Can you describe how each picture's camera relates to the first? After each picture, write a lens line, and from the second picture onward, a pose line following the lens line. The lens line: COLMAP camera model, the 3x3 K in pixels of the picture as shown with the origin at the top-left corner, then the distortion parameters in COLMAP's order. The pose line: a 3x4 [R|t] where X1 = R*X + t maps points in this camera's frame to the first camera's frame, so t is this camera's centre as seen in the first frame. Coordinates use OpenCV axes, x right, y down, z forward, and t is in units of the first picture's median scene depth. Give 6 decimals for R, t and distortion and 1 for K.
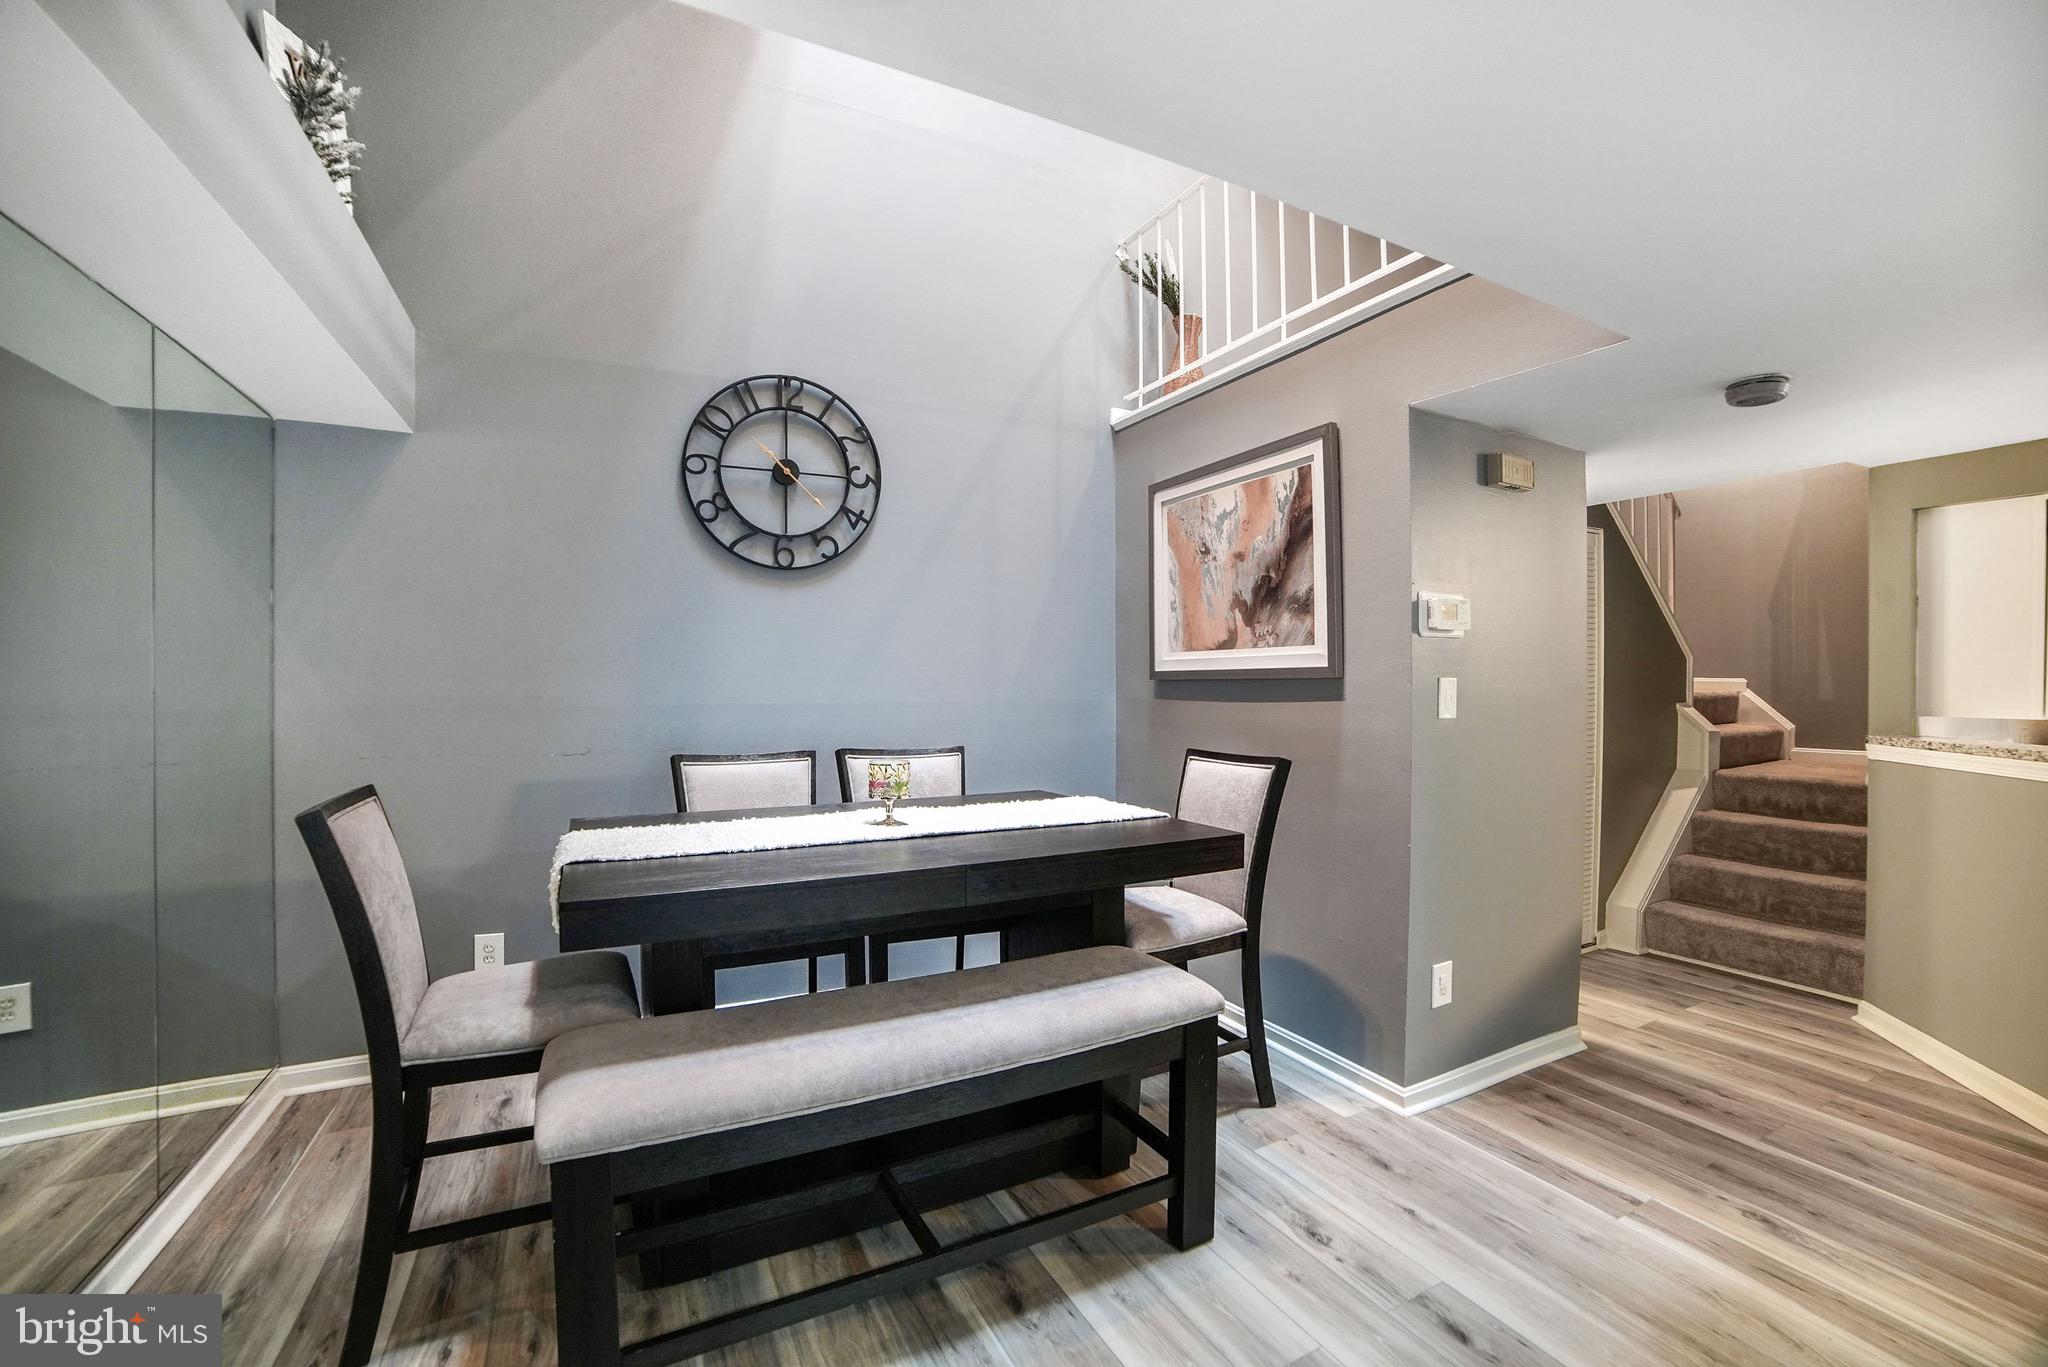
lens RADIAL K [[871.5, 0, 1035.0], [0, 871.5, 660.1], [0, 0, 1]] dist [-0.111285, 0.041407]
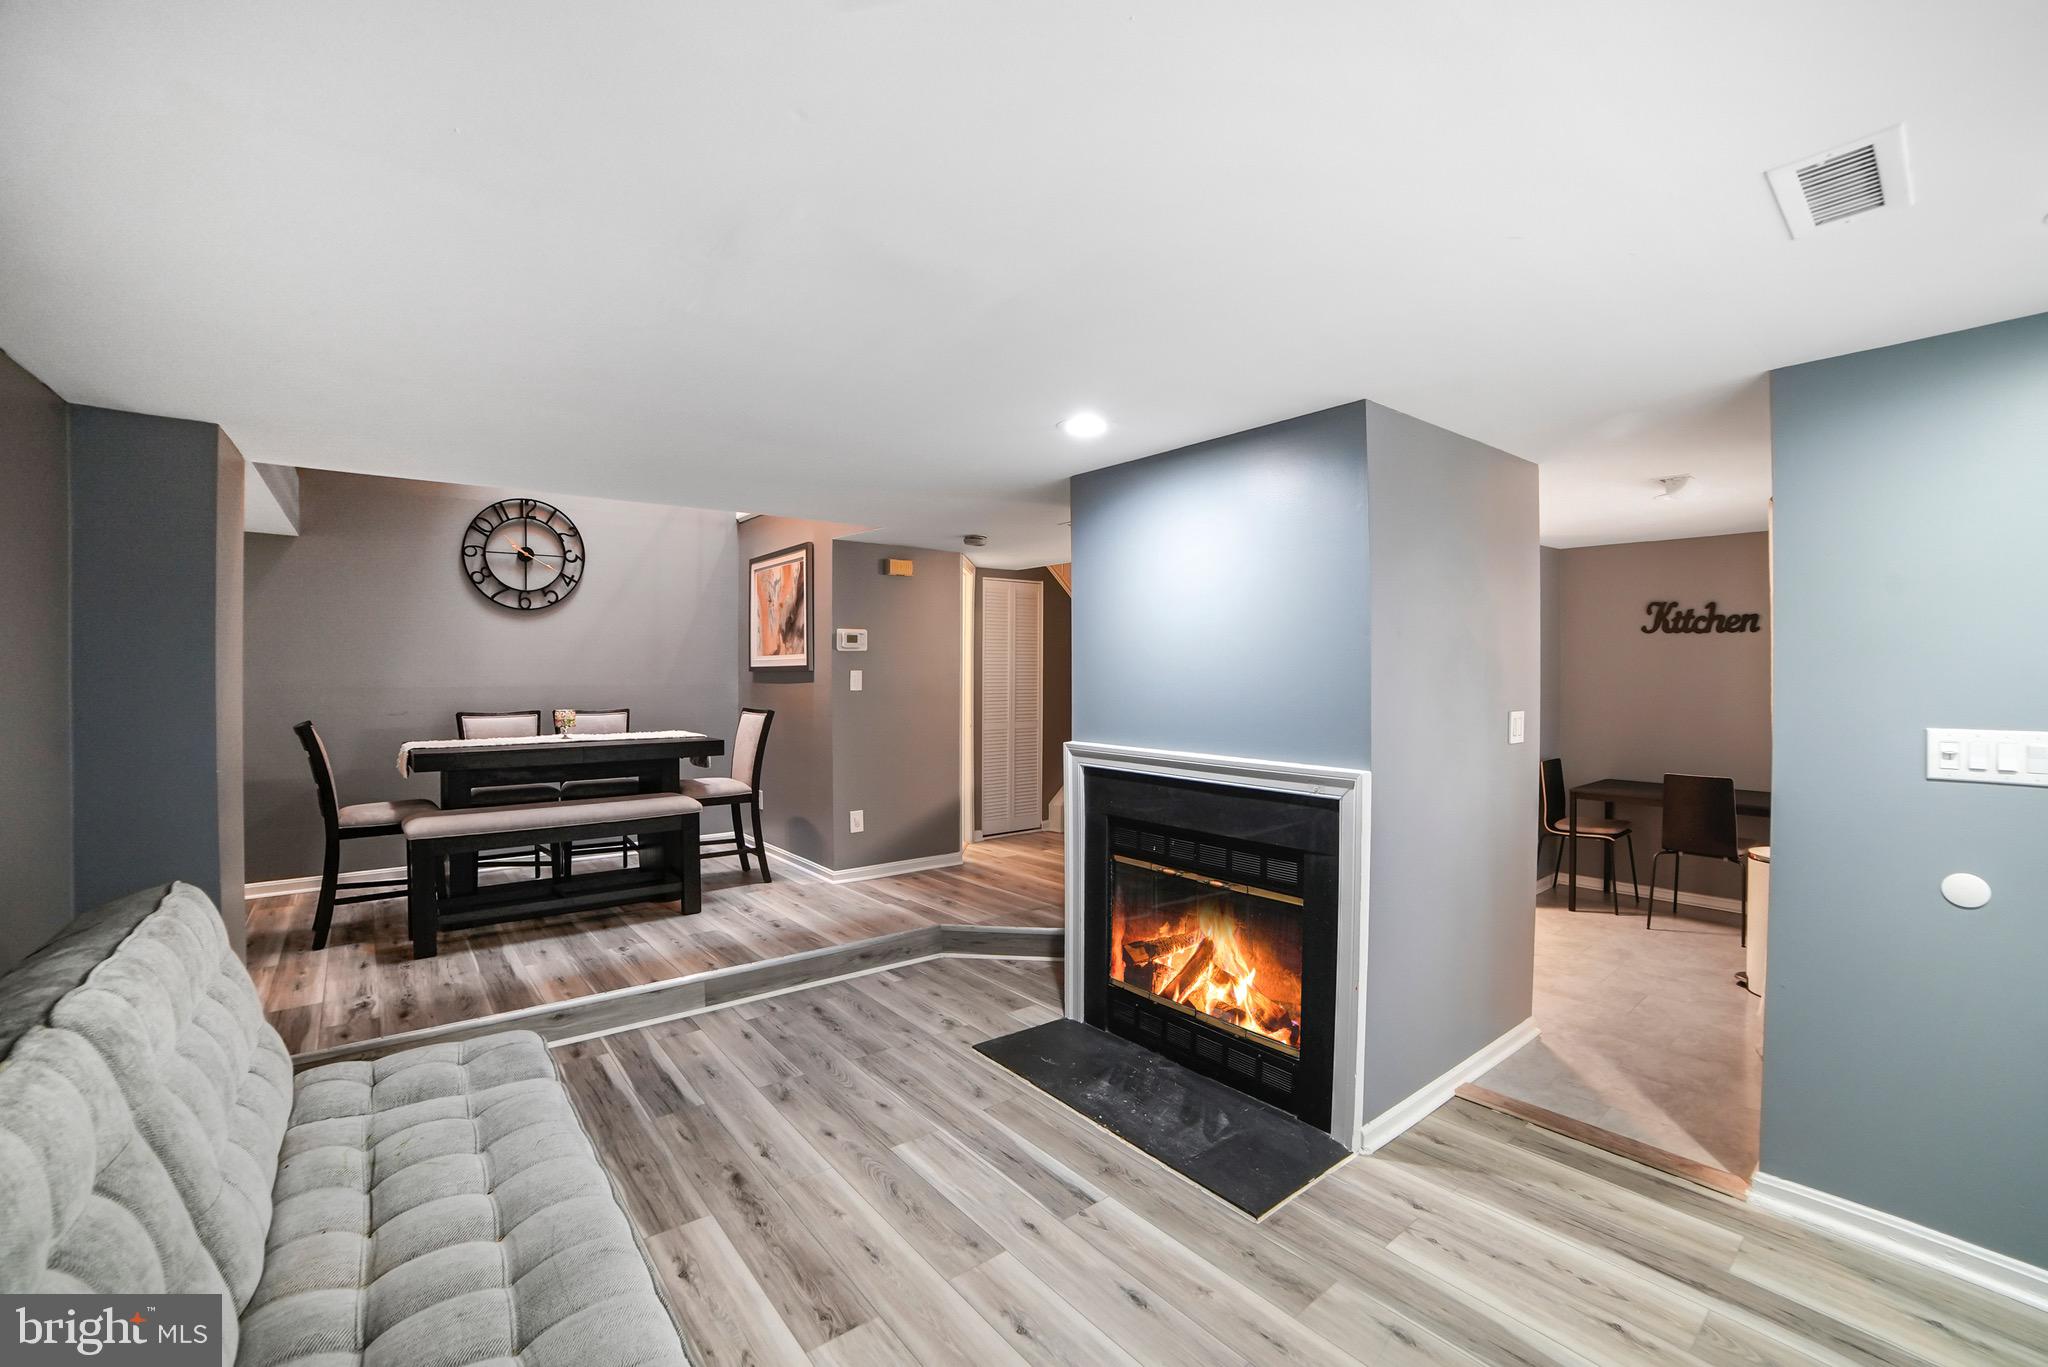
lens RADIAL K [[871.5, 0, 1035.0], [0, 871.5, 660.1], [0, 0, 1]] dist [-0.111285, 0.041407]
pose [[0.979216, -0.001342, 0.202818, 0.391777], [-0.000107, 0.999975, 0.007130, -0.015823], [-0.202822, -0.007004, 0.979190, -0.917552]]
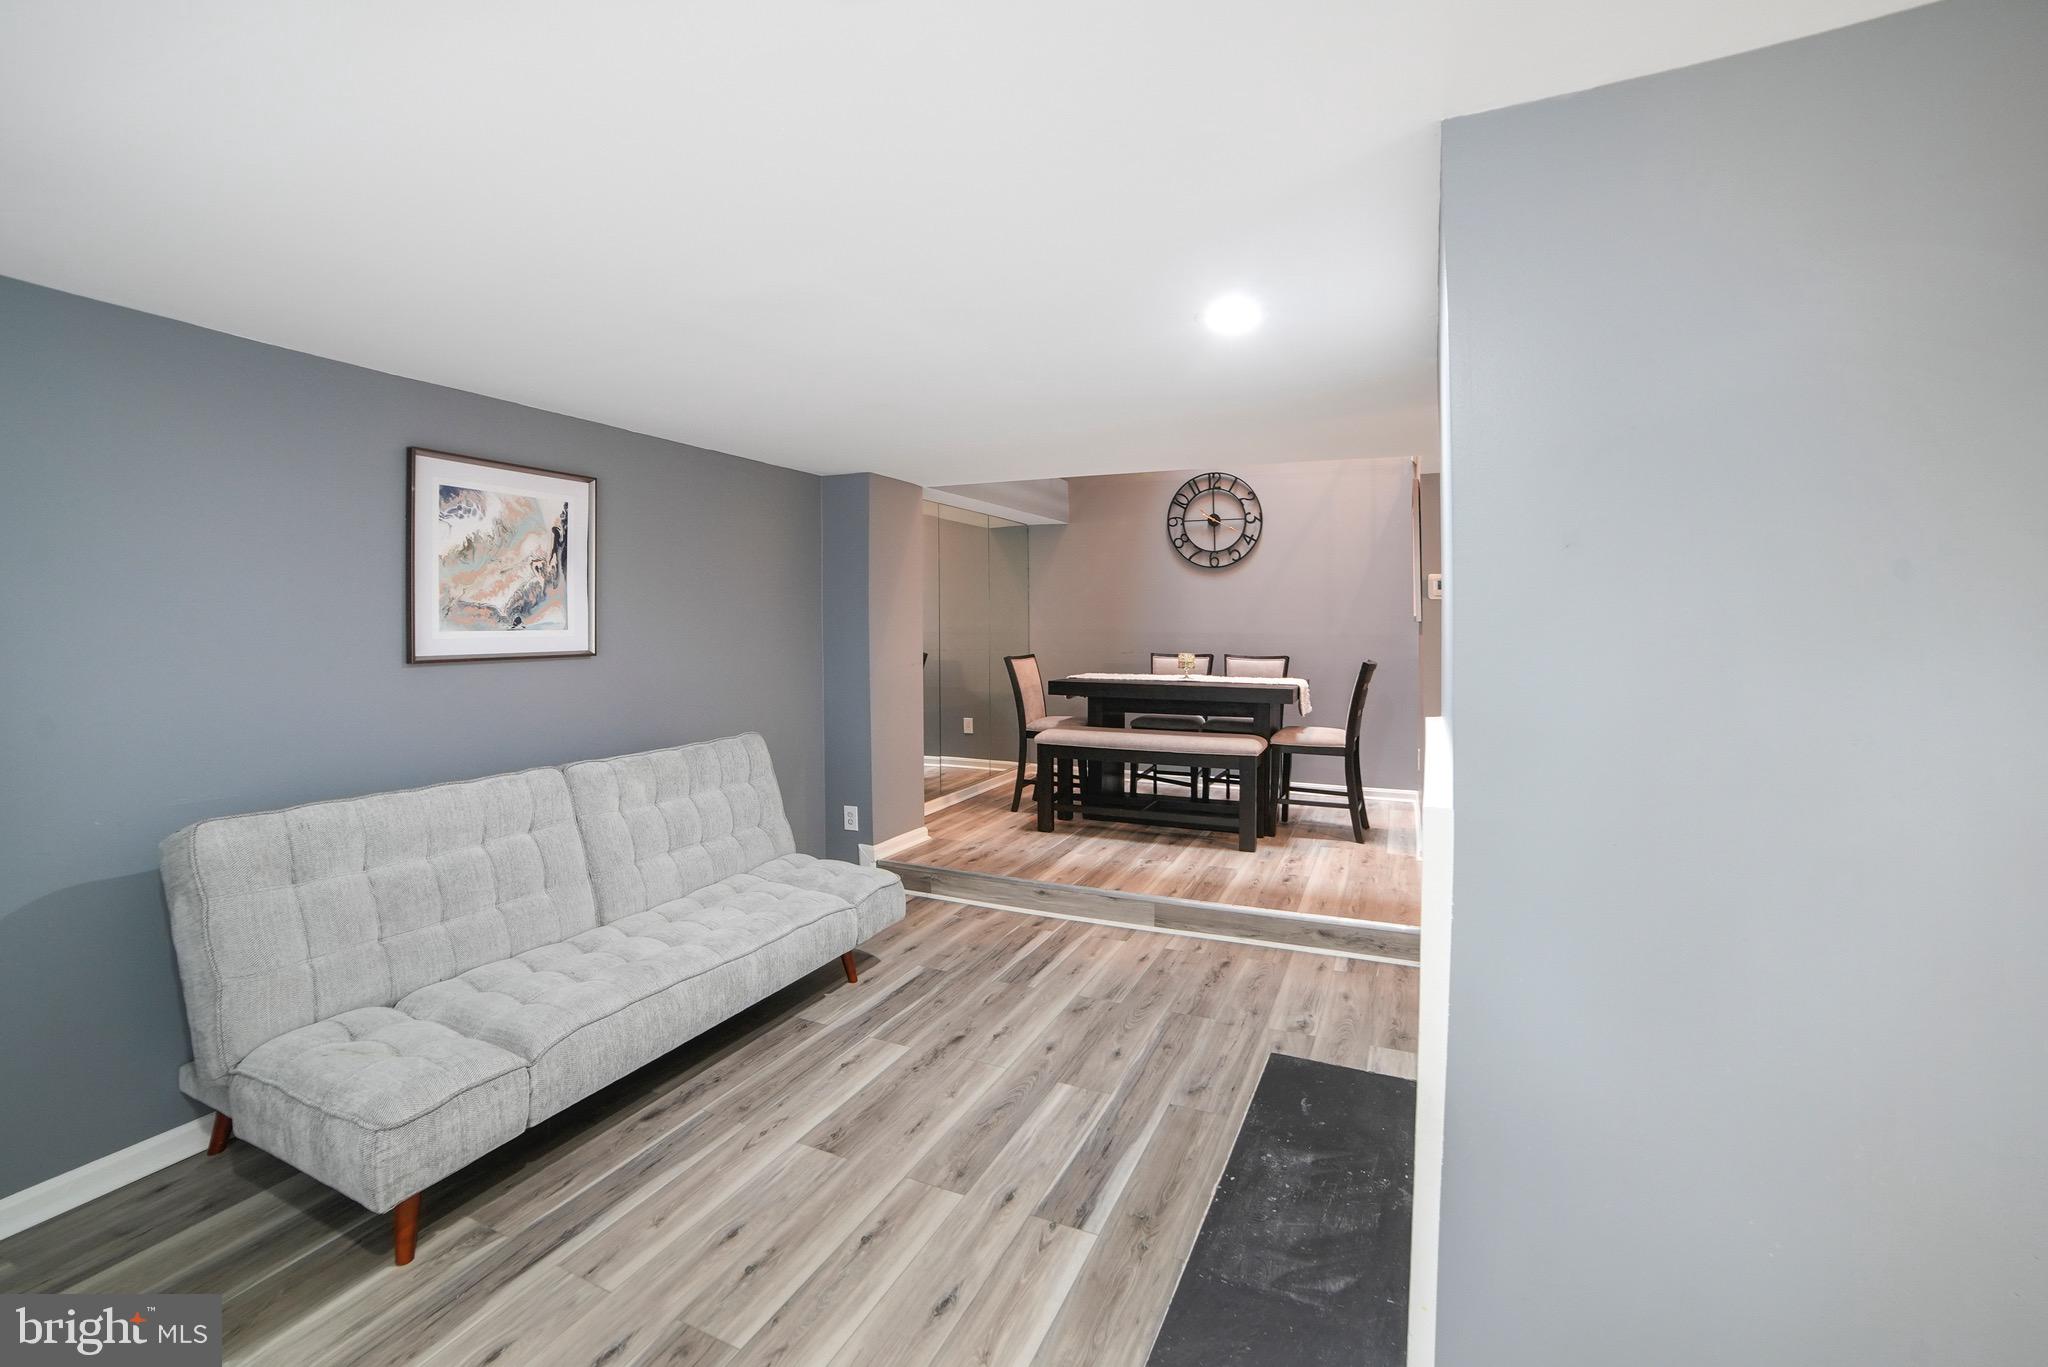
lens RADIAL K [[855.4, 0, 1023.6], [0, 855.4, 611.2], [0, 0, 1]] dist [-0.104371, 0.038517]
pose [[0.622718, -0.005036, -0.782430, 1.042100], [0.010857, 0.999939, 0.002205, -0.011491], [0.782371, -0.009868, 0.622734, -0.638634]]
